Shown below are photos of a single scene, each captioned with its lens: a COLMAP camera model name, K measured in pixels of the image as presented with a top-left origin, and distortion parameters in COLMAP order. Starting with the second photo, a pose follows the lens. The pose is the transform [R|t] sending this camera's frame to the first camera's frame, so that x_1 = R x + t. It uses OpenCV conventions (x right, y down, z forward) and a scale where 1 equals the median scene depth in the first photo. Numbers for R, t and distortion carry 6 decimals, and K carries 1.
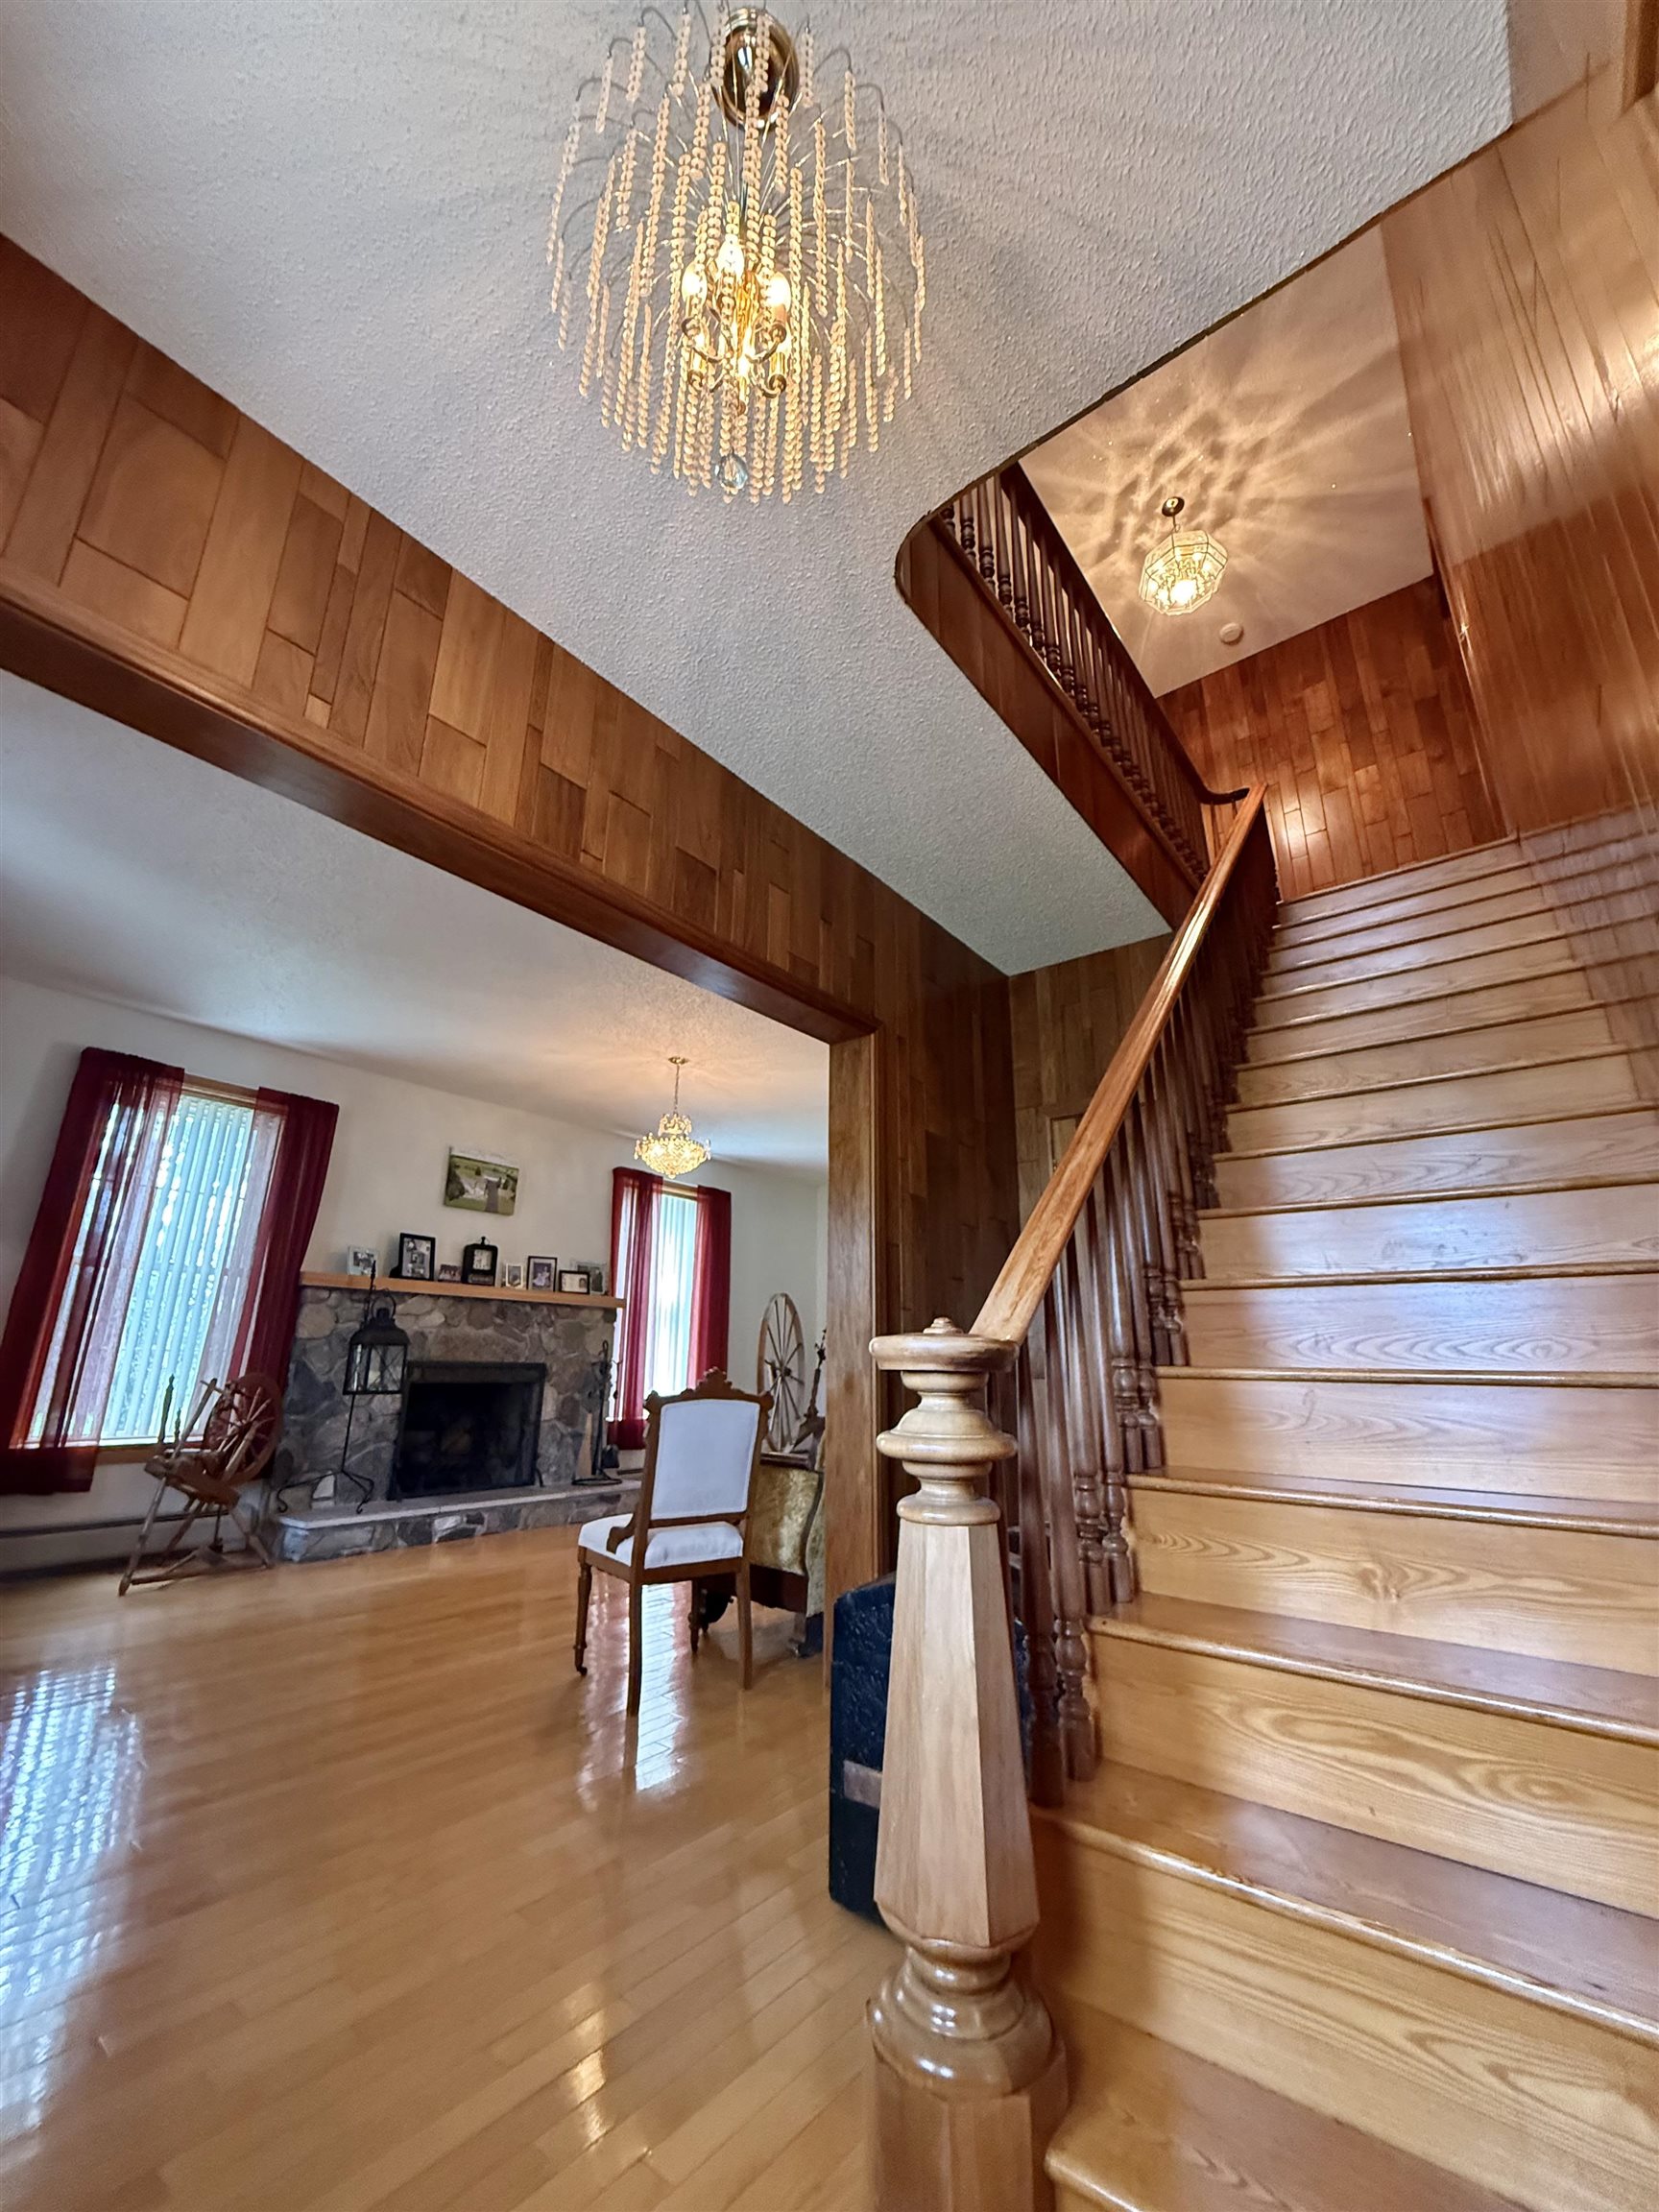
lens RADIAL K [[881.7, 0, 826.5], [0, 881.7, 1101.4], [0, 0, 1]] dist [-0.000793, 0.000106]
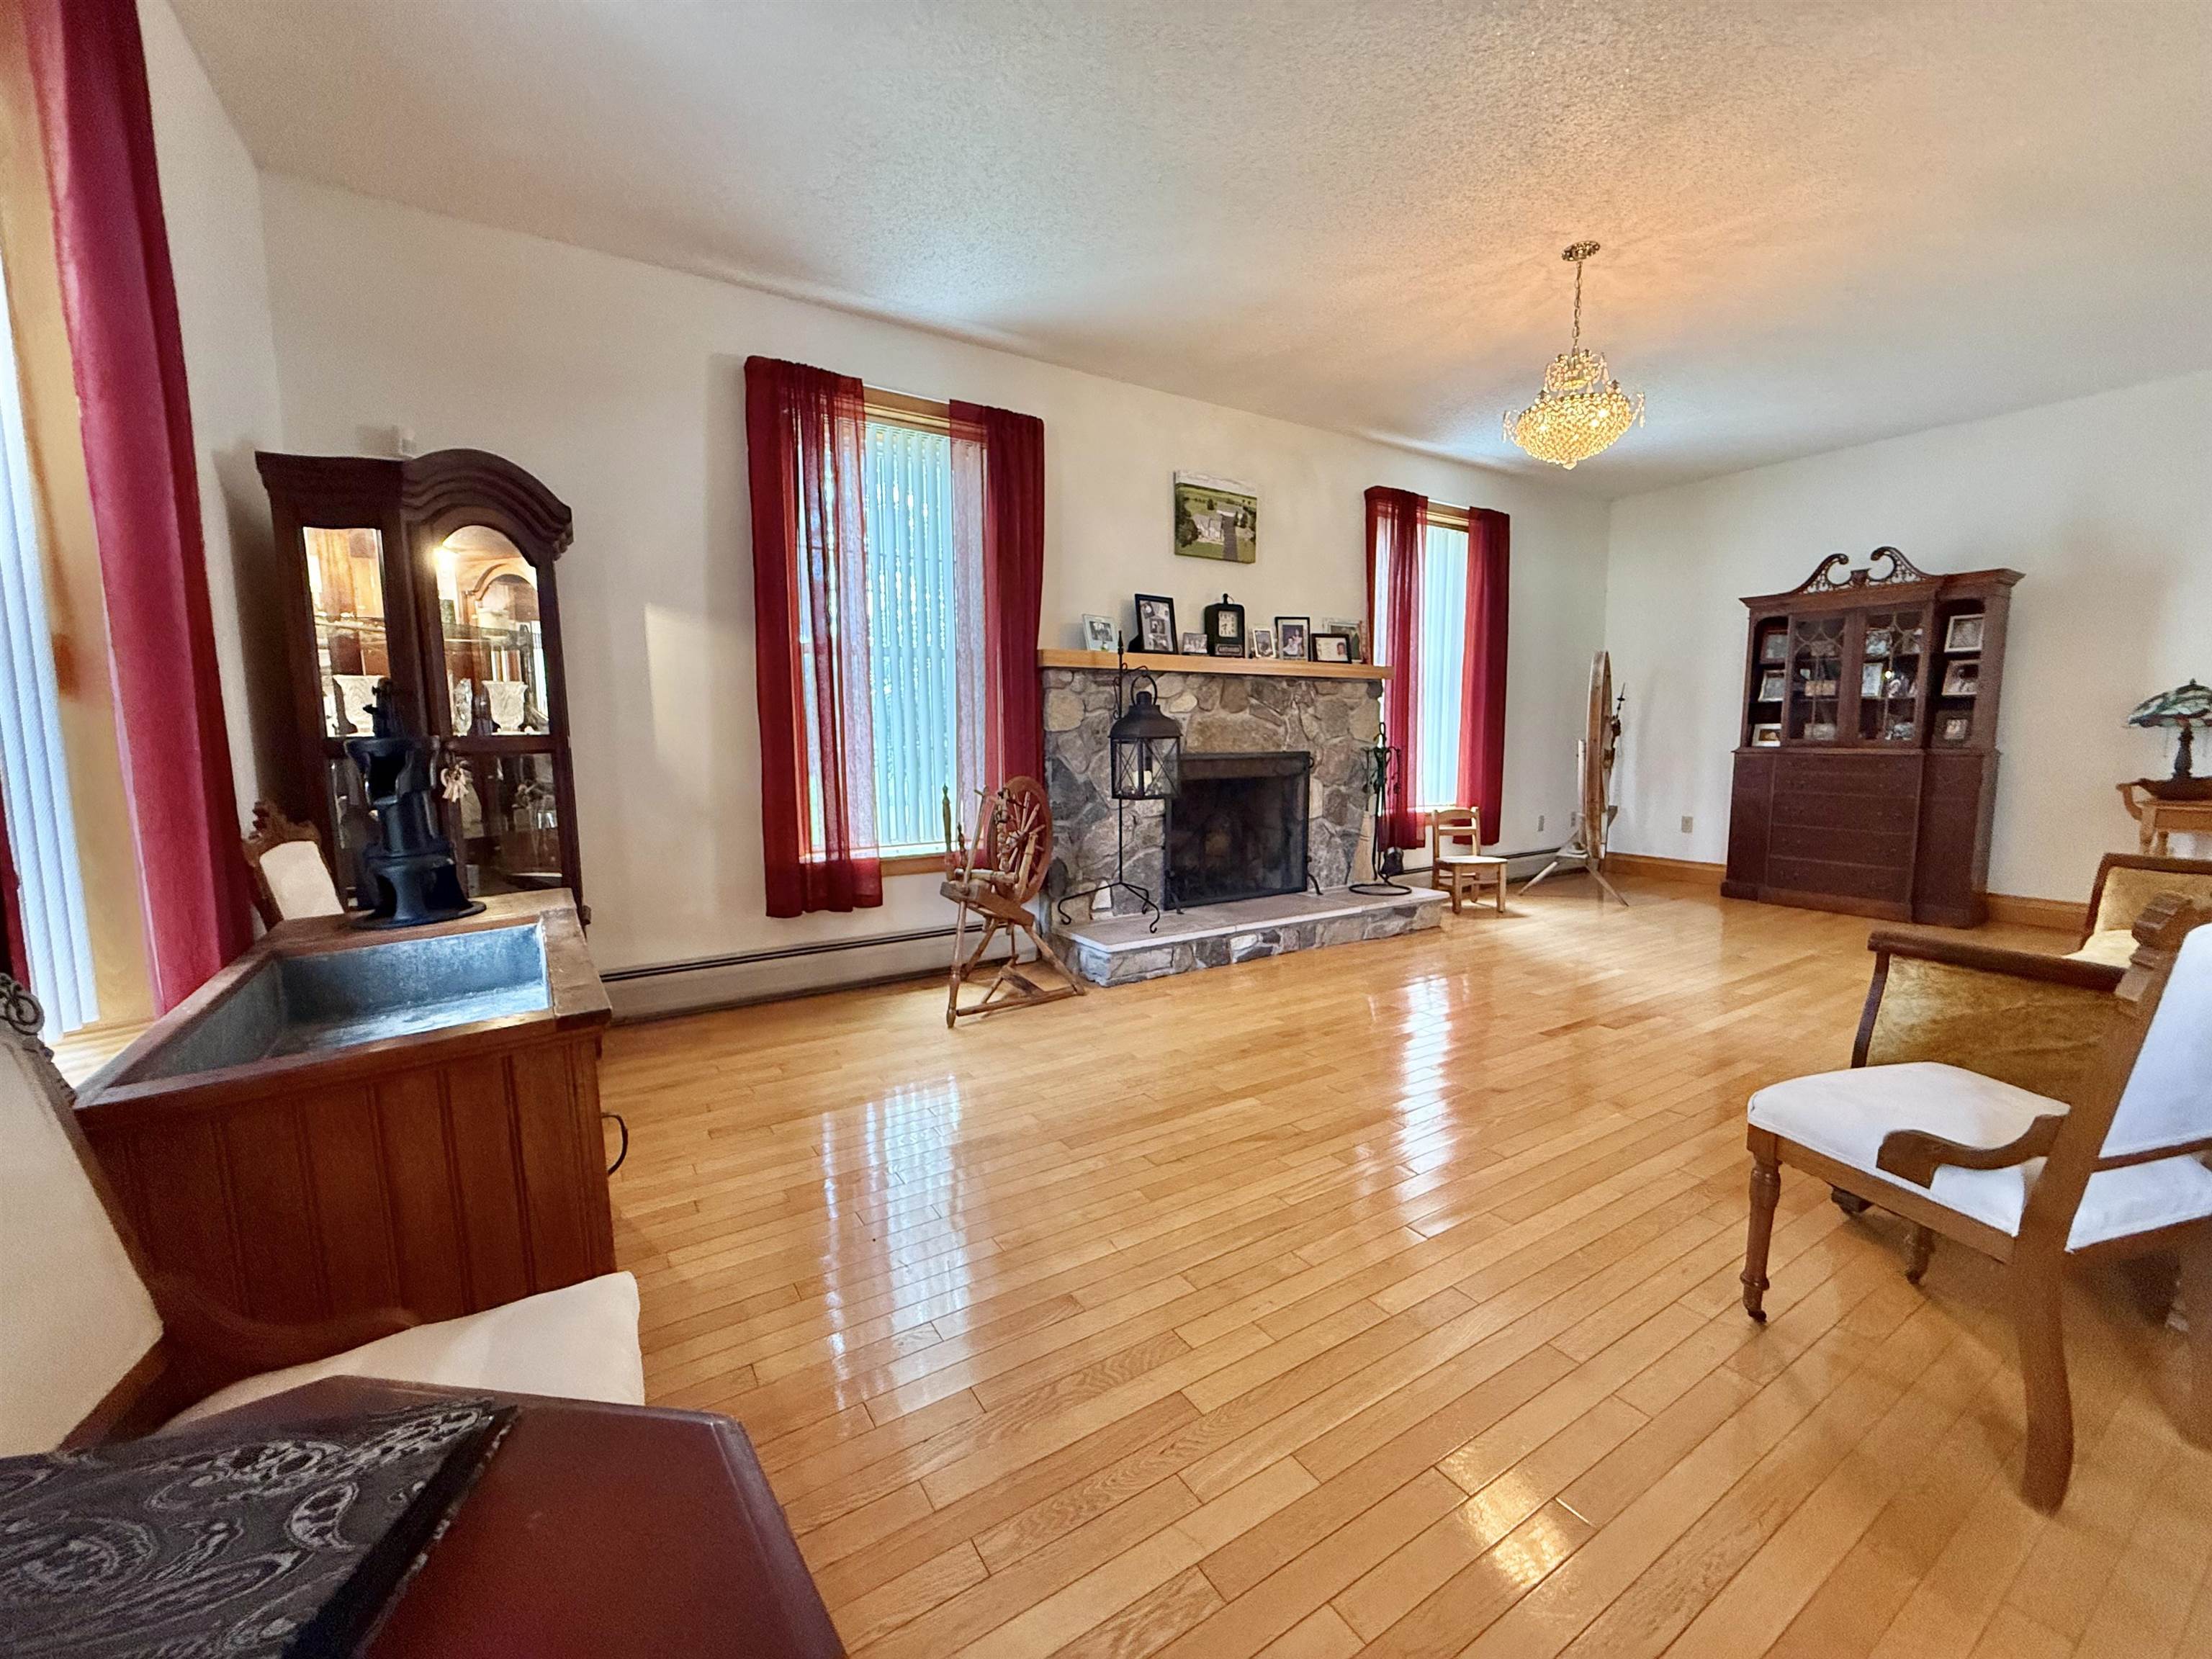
lens RADIAL K [[881.7, 0, 1097.6], [0, 881.7, 831.2], [0, 0, 1]] dist [-0.000793, 0.000106]
pose [[0.939817, 0.023336, -0.340880, -0.250636], [0.113469, 0.919727, 0.375802, 0.047575], [0.322286, -0.391865, 0.861727, 0.250682]]
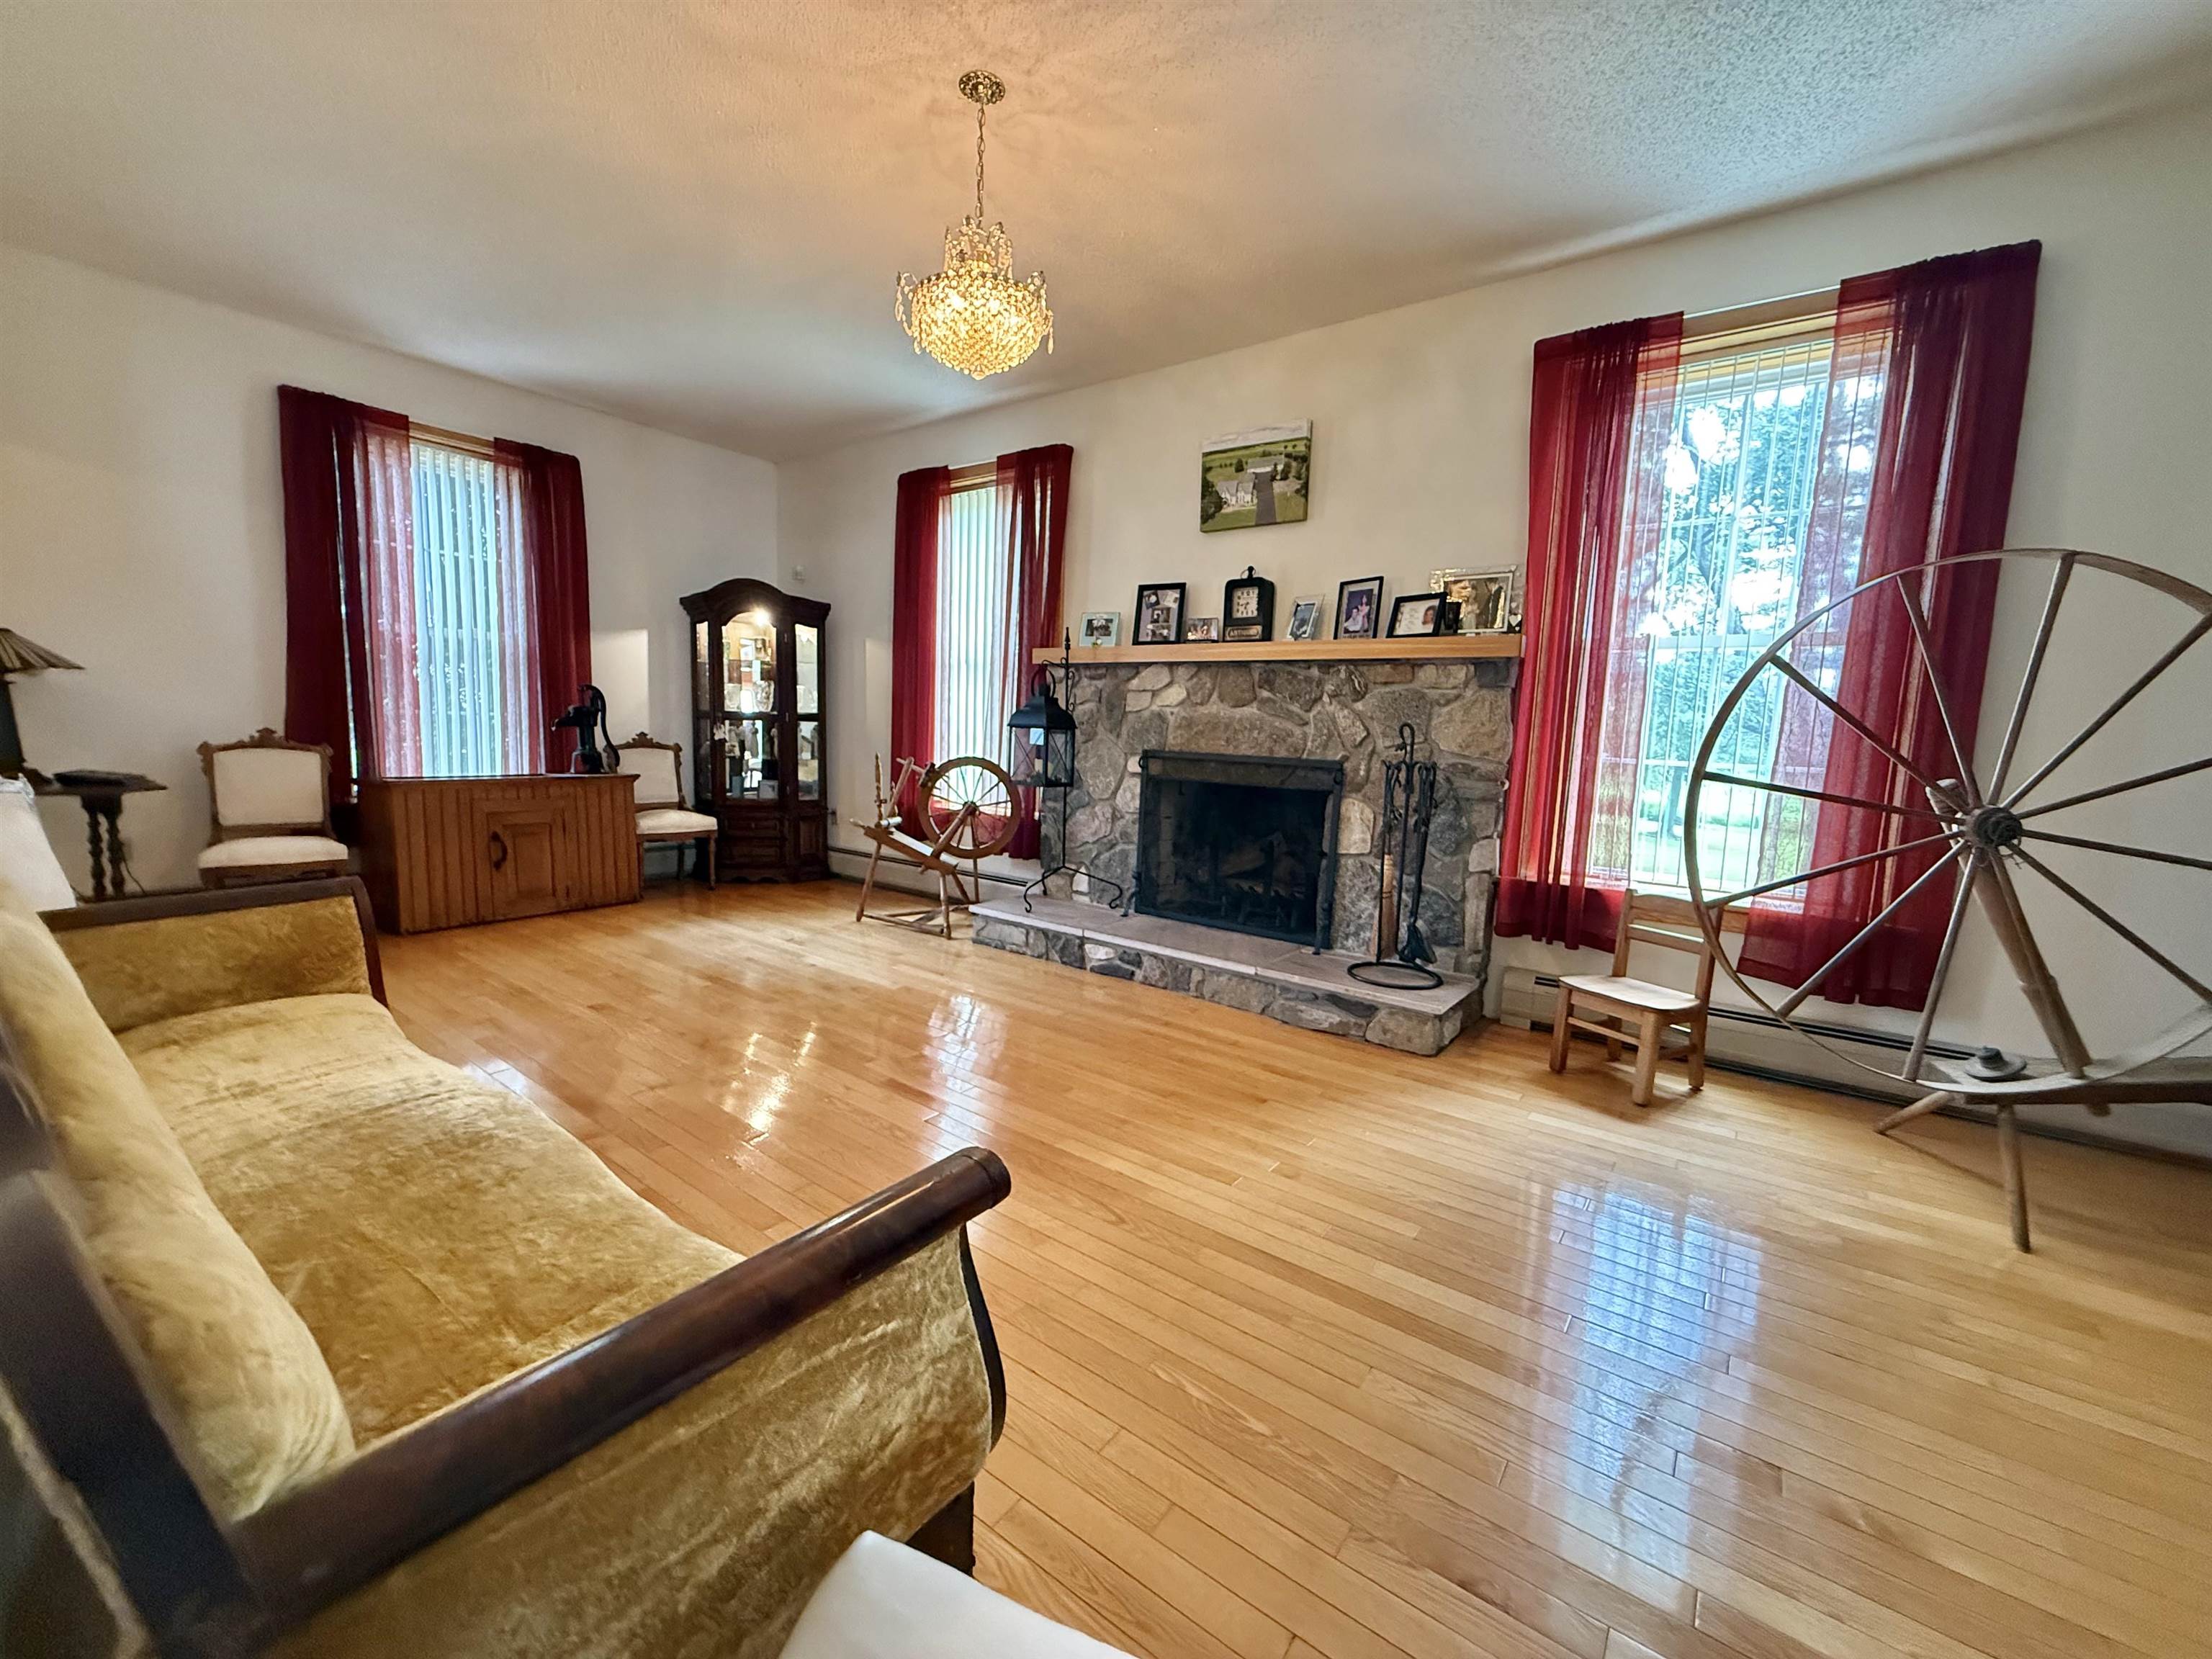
lens RADIAL K [[881.7, 0, 1106.5], [0, 881.7, 830.1], [0, 0, 1]] dist [-0.000793, 0.000106]
pose [[0.017491, 0.114983, -0.993213, 0.292620], [0.258895, 0.958966, 0.115578, 0.258088], [0.965747, -0.259160, -0.012996, 0.937734]]
